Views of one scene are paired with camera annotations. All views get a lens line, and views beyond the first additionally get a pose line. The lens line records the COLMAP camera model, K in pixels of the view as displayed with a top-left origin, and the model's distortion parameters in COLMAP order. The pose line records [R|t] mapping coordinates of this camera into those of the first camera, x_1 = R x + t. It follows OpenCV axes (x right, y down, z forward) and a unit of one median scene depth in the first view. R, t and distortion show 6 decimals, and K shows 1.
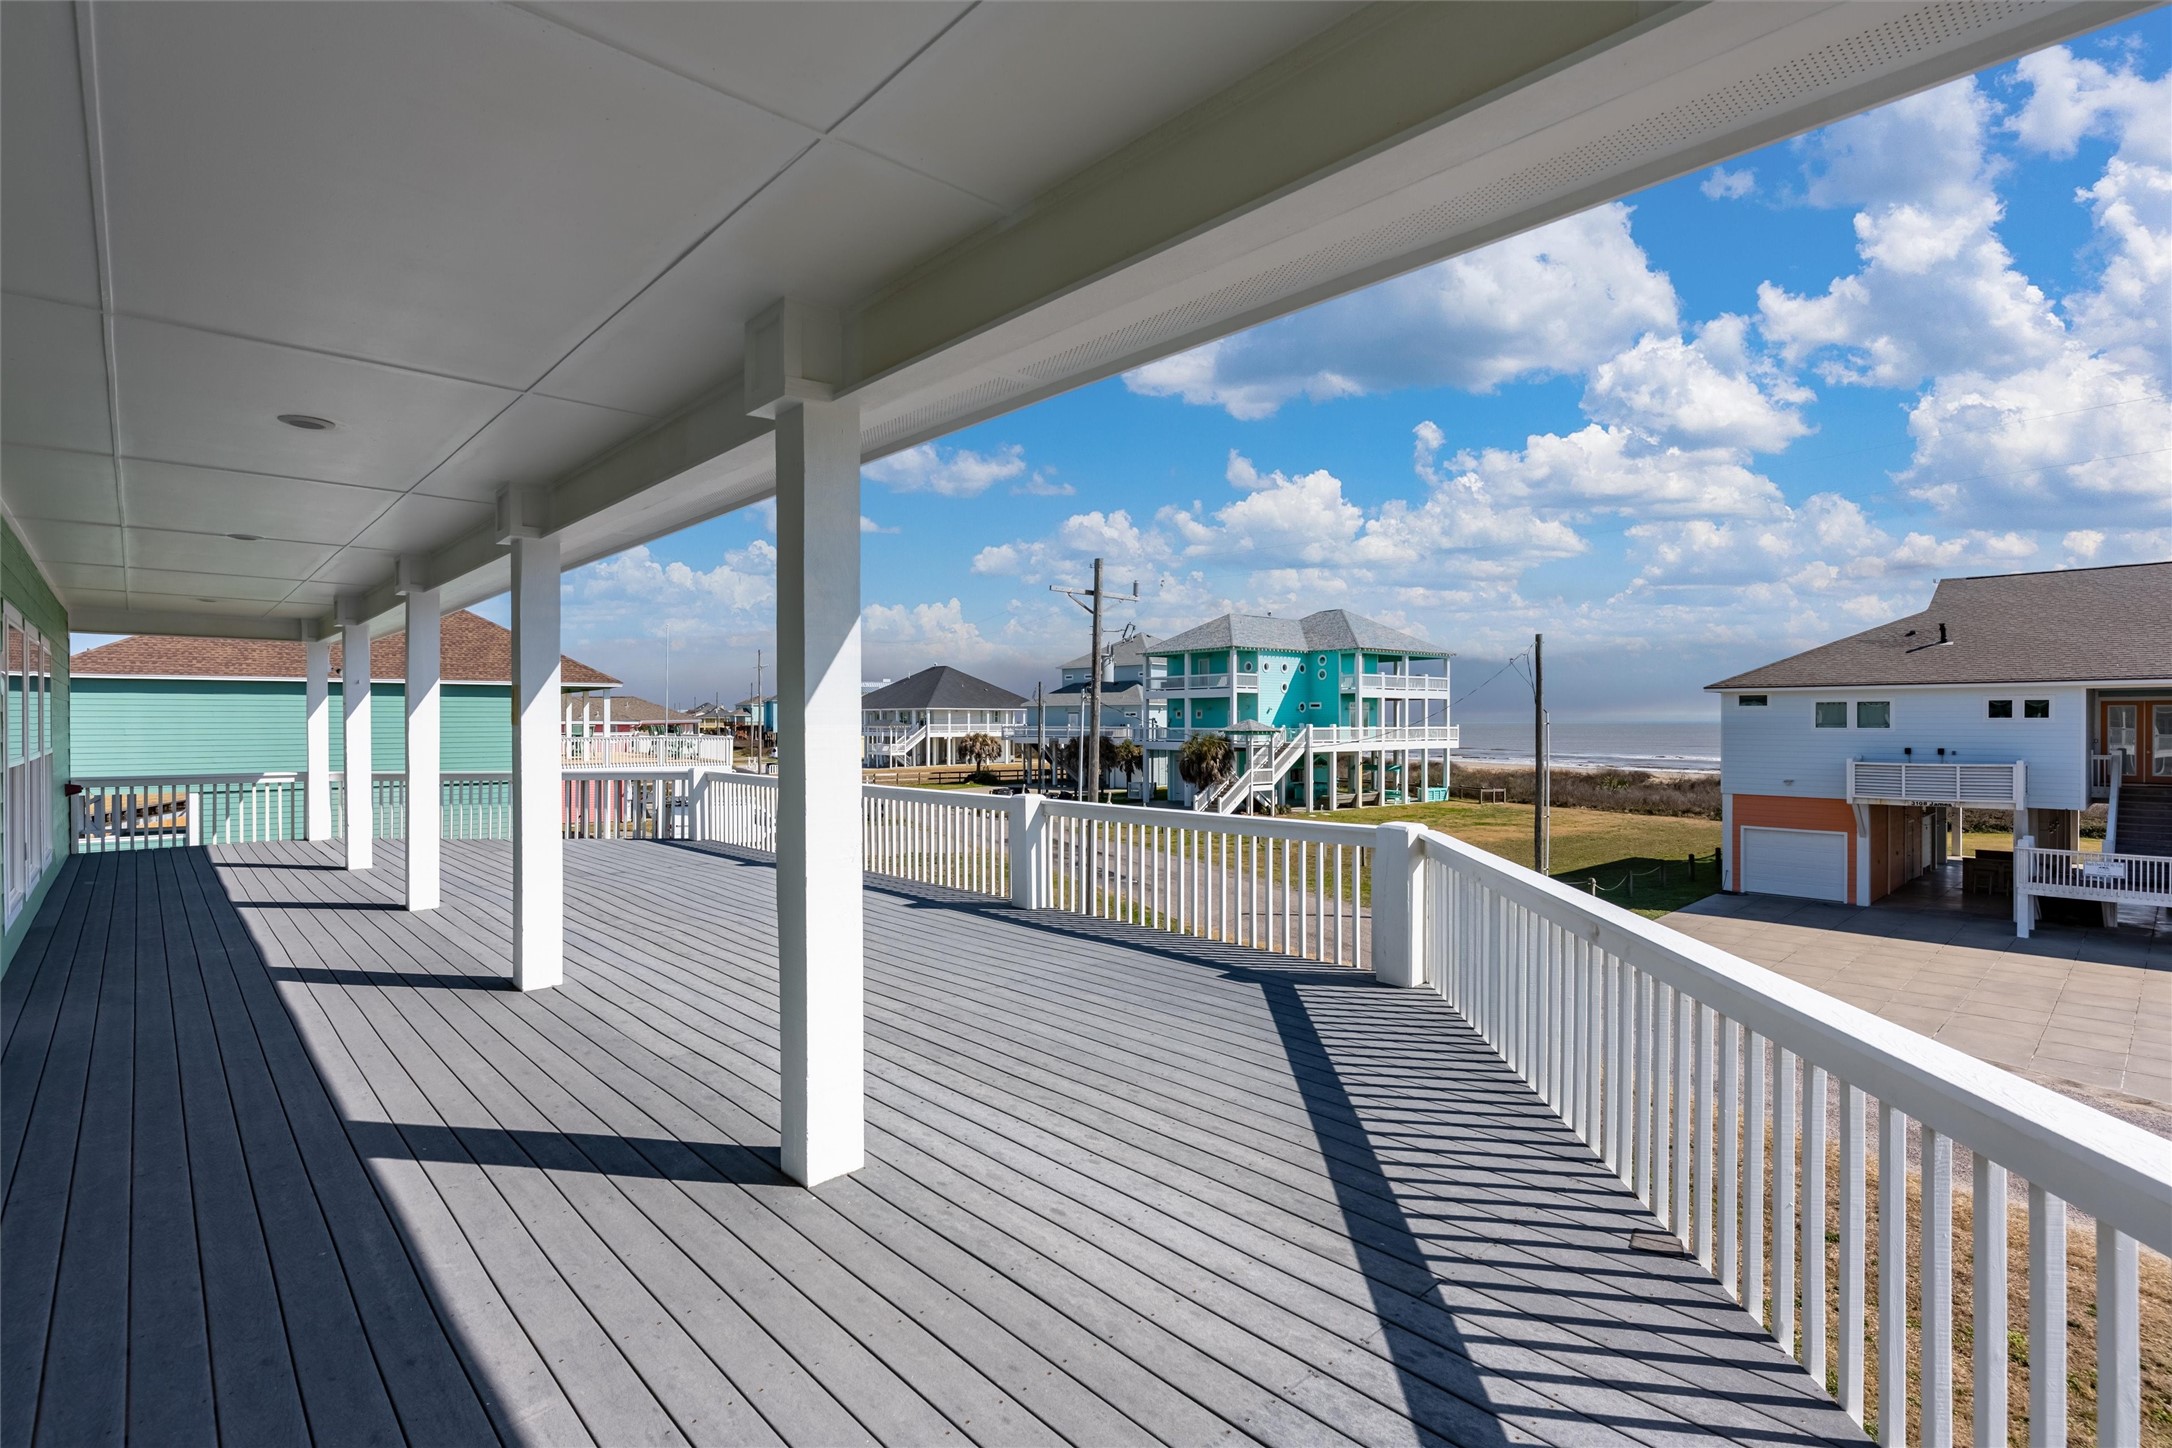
lens RADIAL K [[1040.1, 0, 1080.2], [0, 1040.1, 720.8], [0, 0, 1]] dist [-0.003368, 0.004645]
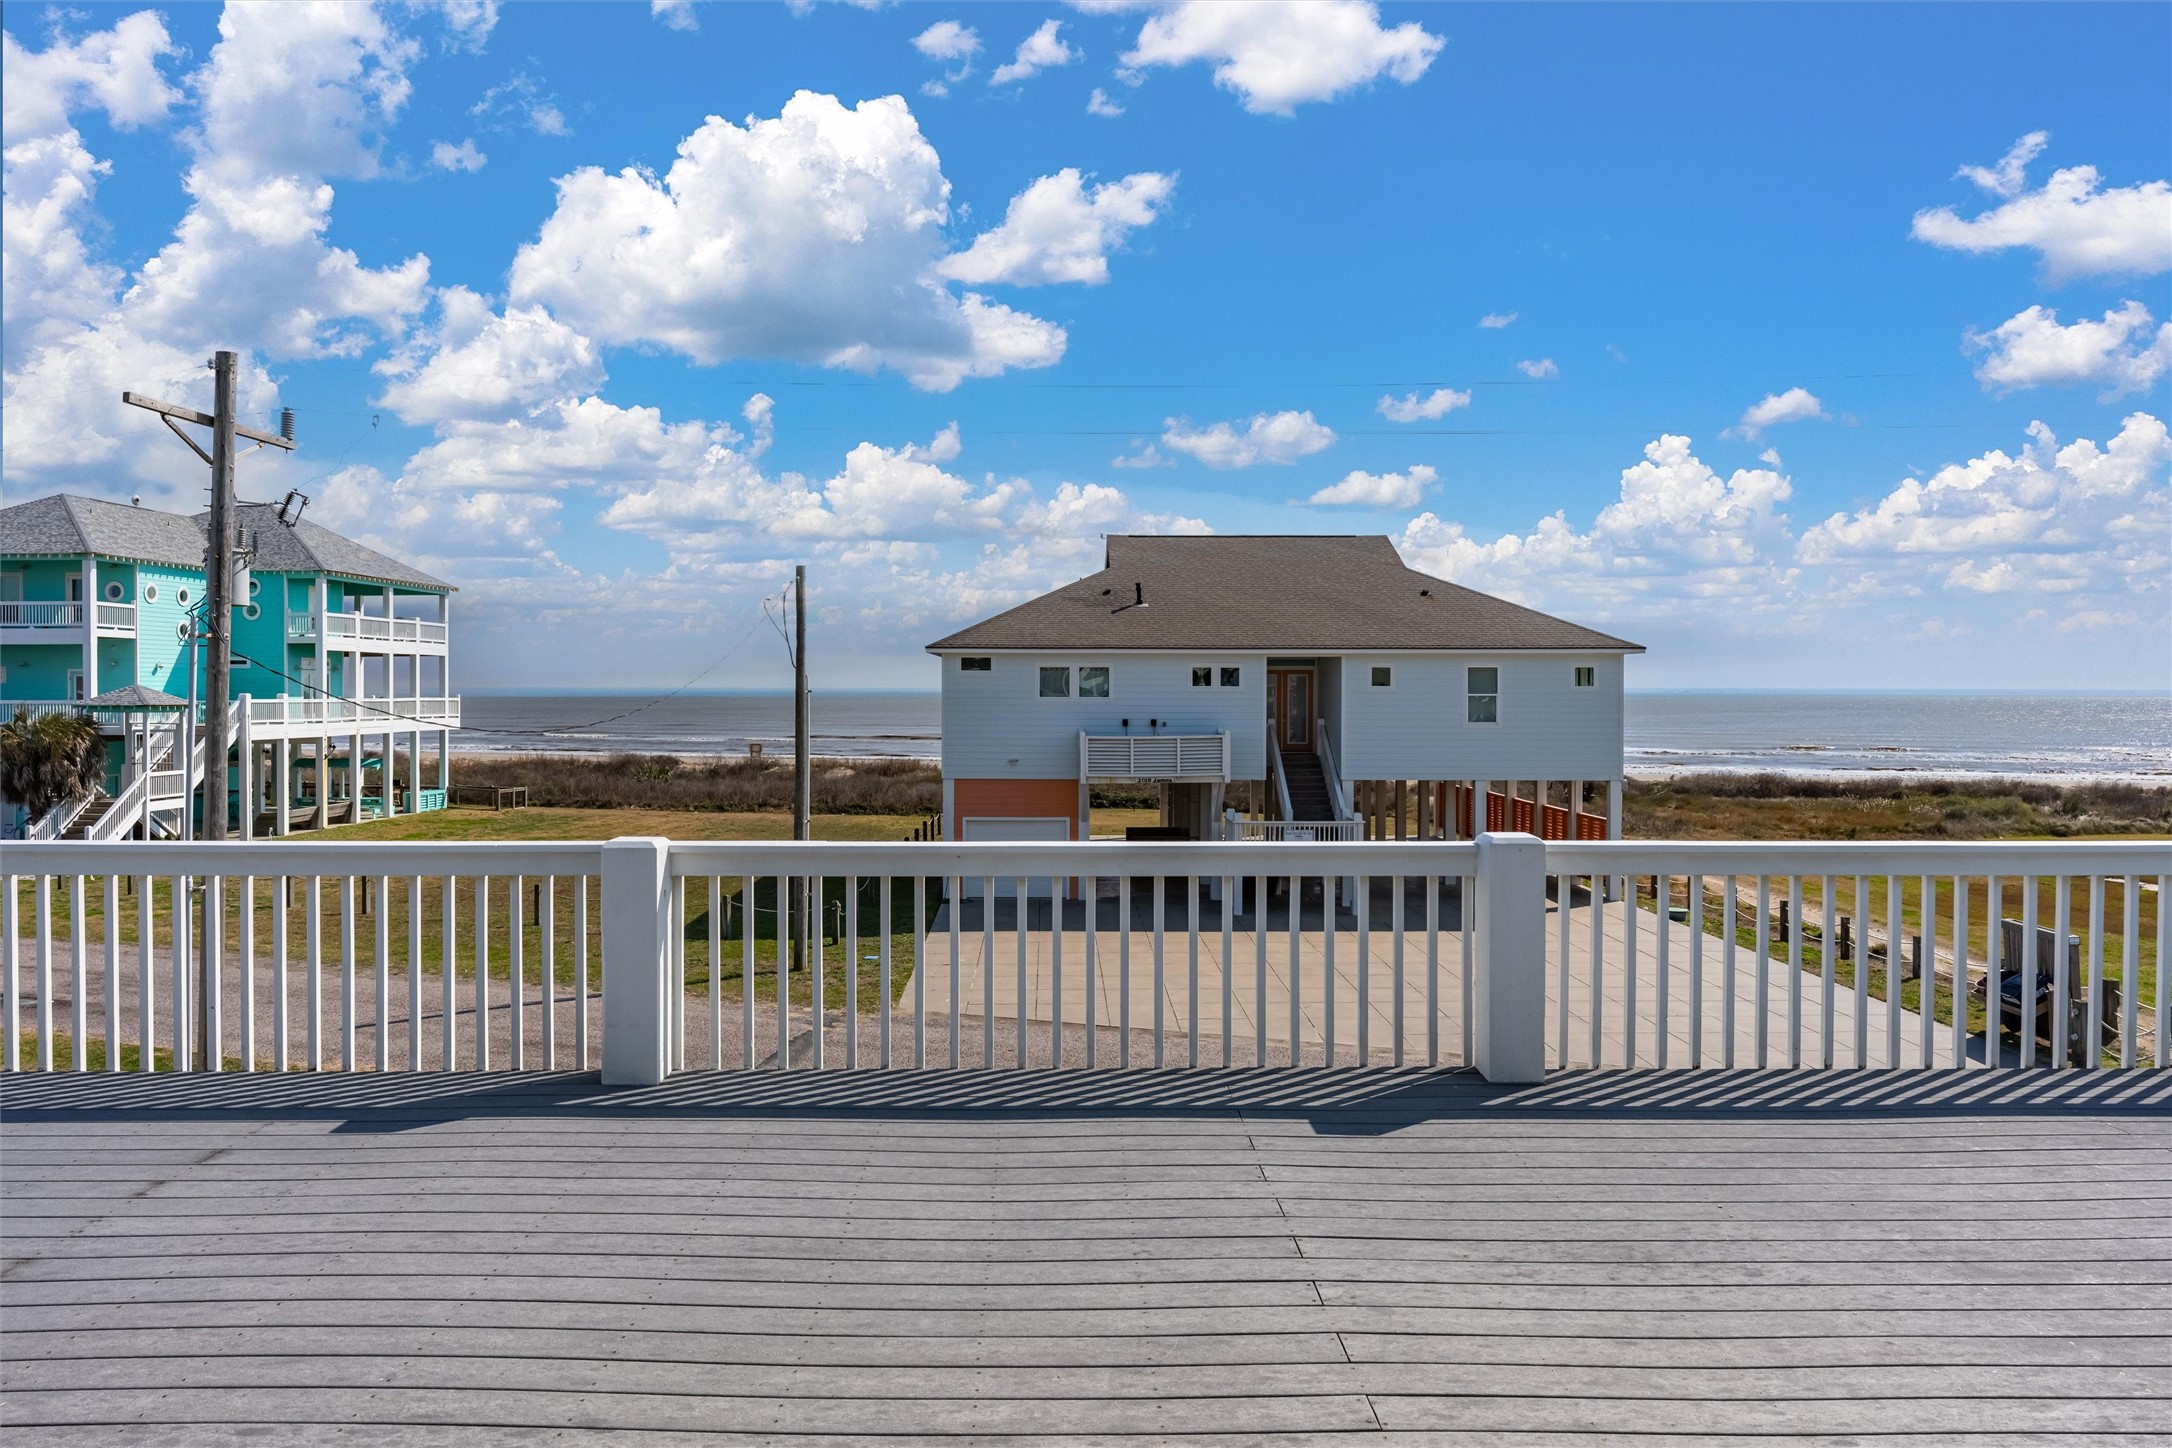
lens RADIAL K [[1464.0, 0, 1086.0], [0, 1464.0, 724.0], [0, 0, 1]] dist [0.001020, 0.002243]
pose [[0.671217, -0.014946, 0.741111, -0.076419], [-0.002328, 0.999749, 0.022271, 0.000923], [-0.741258, -0.016674, 0.671014, 0.079075]]
